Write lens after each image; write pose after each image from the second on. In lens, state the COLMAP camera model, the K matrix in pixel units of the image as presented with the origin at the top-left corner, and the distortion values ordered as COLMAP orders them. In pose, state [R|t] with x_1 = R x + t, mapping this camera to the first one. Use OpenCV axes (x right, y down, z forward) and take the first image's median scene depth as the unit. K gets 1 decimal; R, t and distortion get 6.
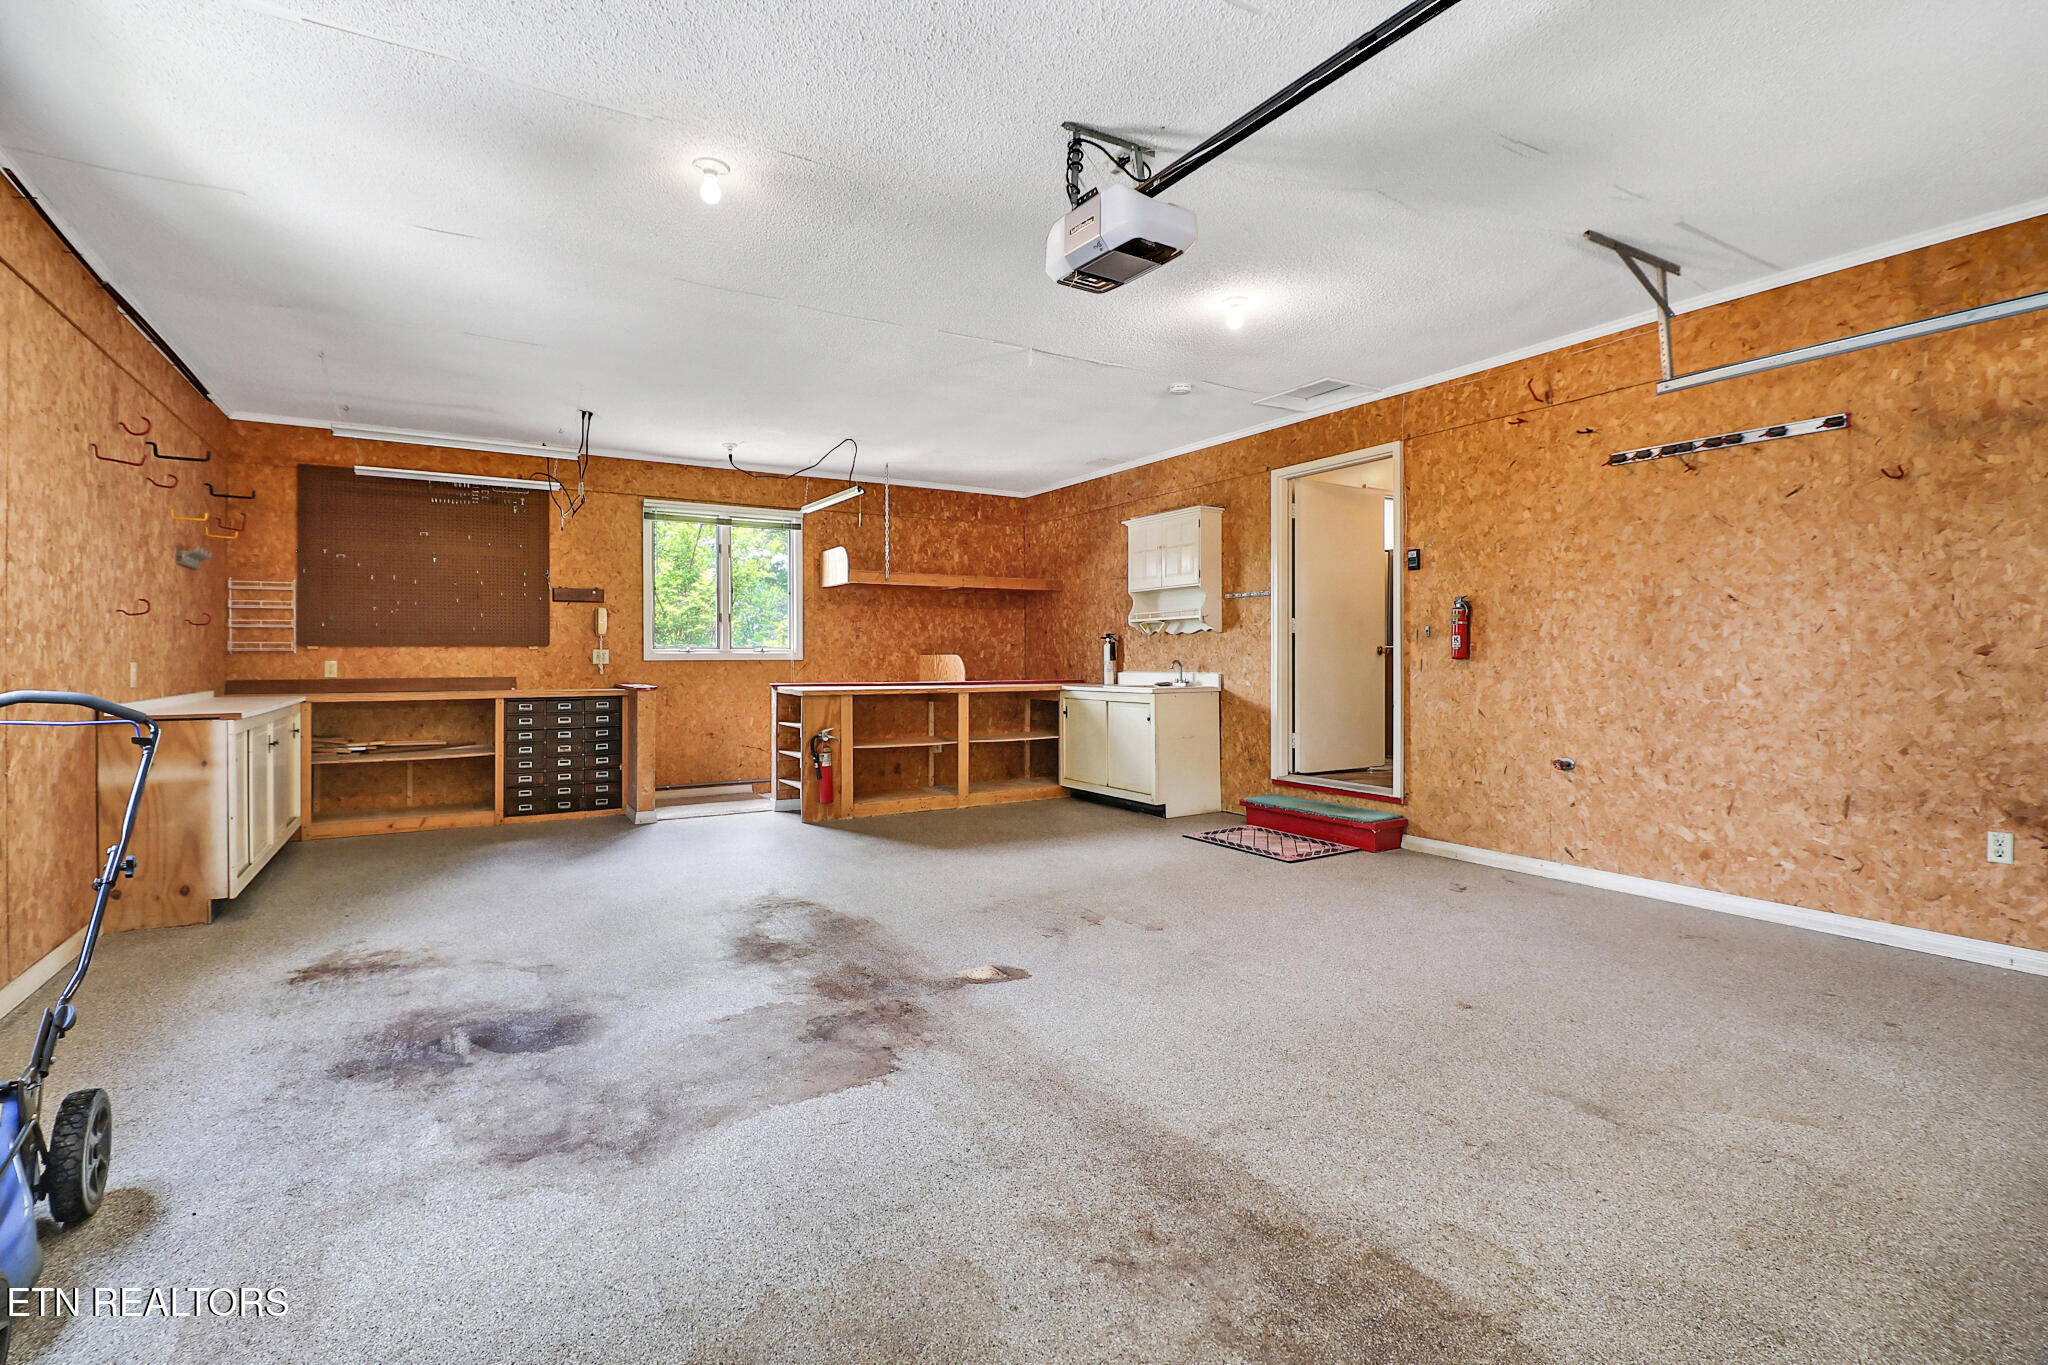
lens RADIAL K [[939.6, 0, 1009.3], [0, 939.6, 656.8], [0, 0, 1]] dist [0.013526, -0.021714]
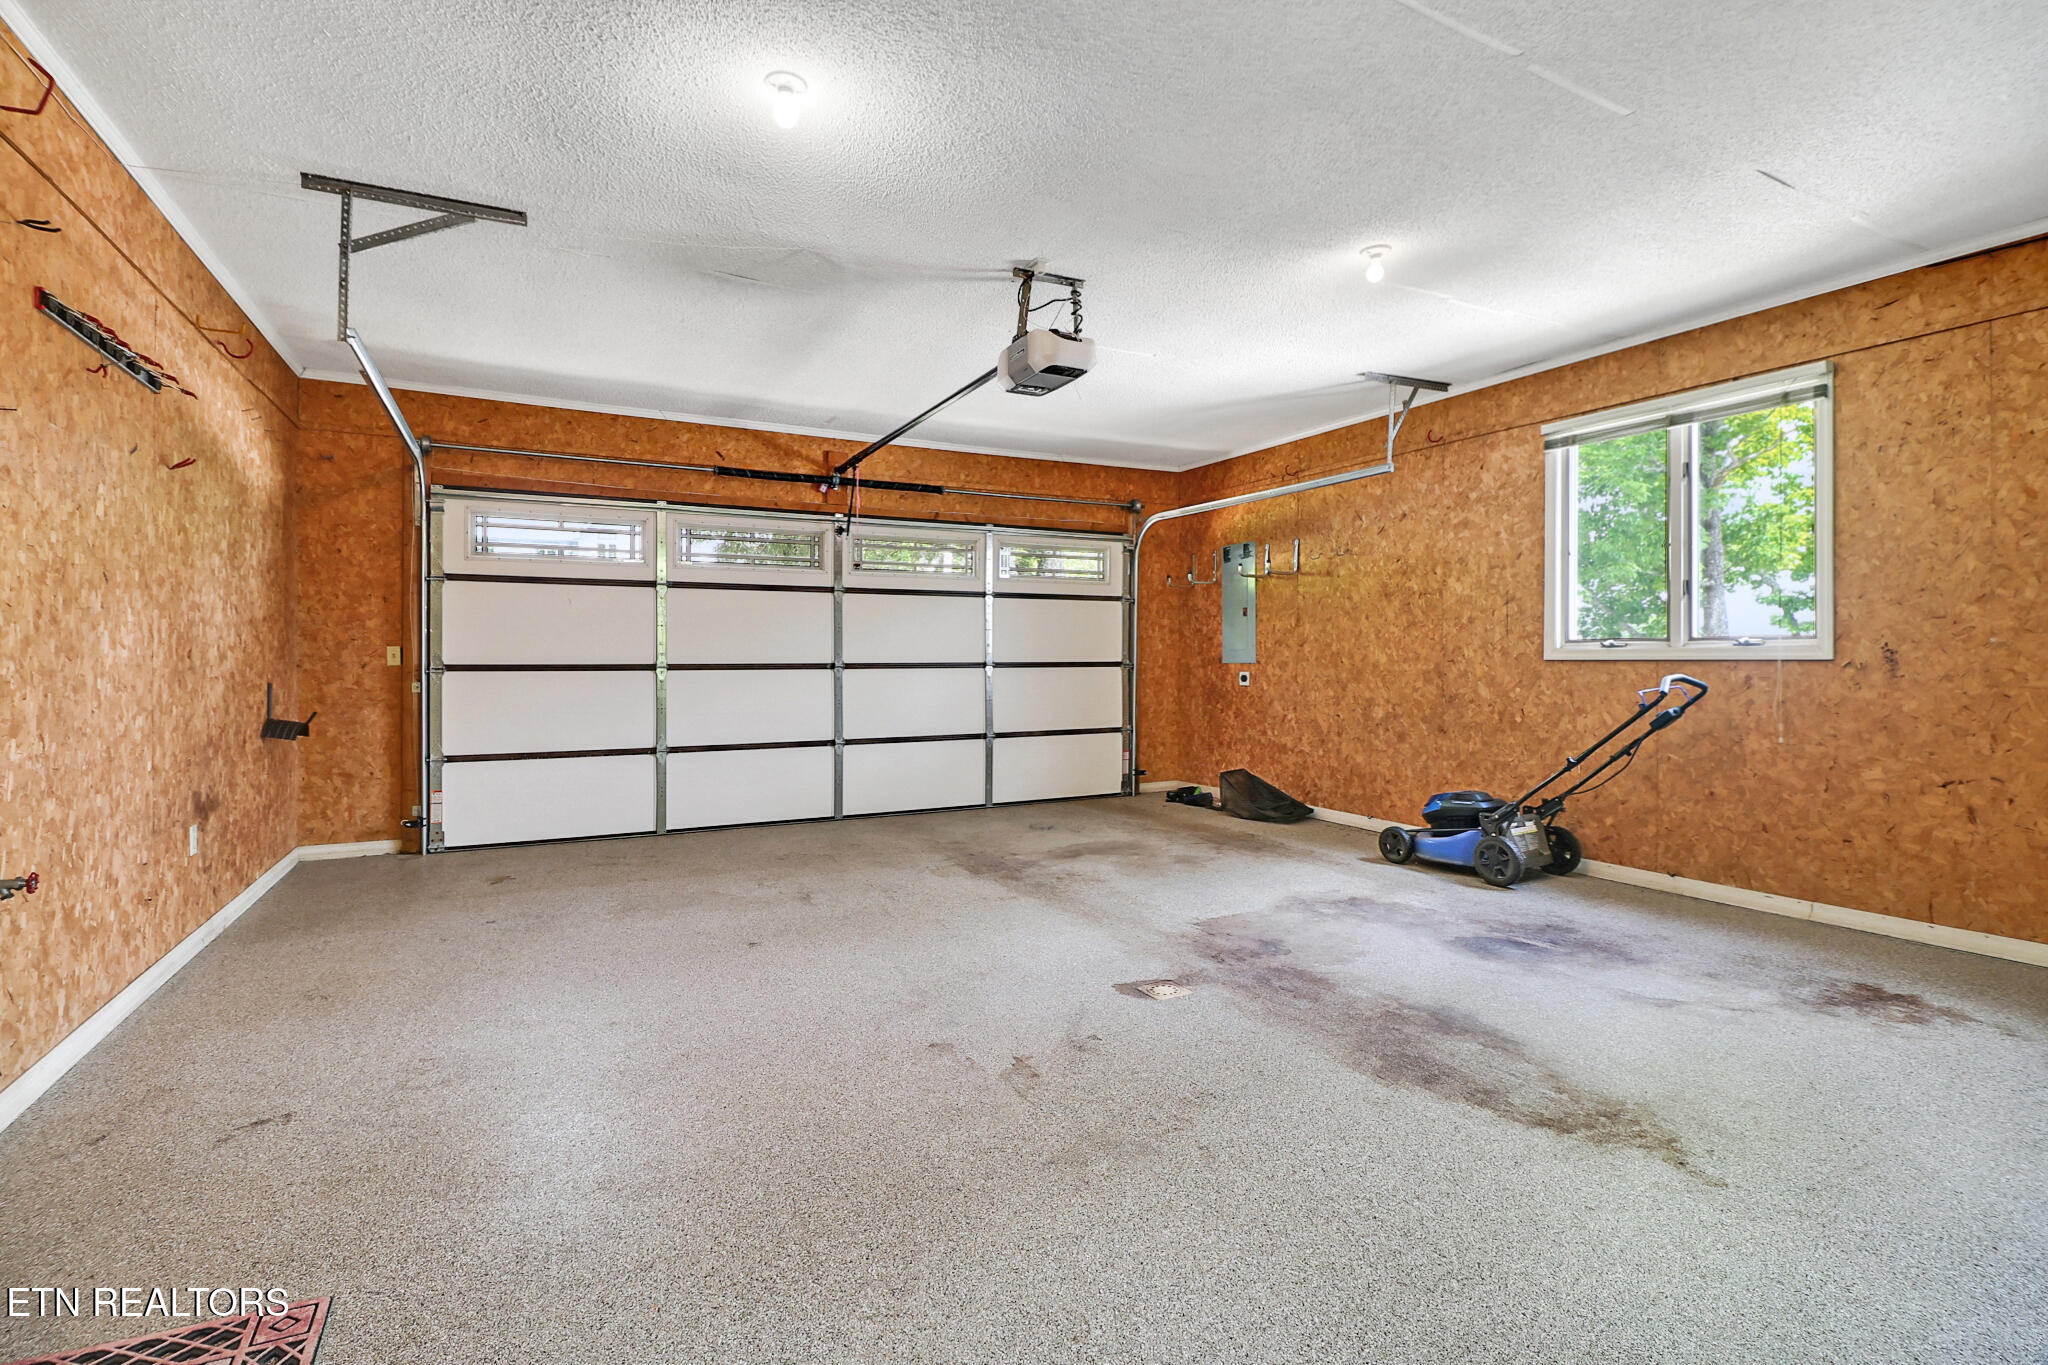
lens RADIAL K [[939.6, 0, 1009.3], [0, 939.6, 656.8], [0, 0, 1]] dist [0.013526, -0.021714]
pose [[-0.998191, 0.001958, 0.060087, 0.071172], [0.002150, 0.999993, 0.003125, -0.003501], [-0.060080, 0.003248, -0.998188, 2.004160]]
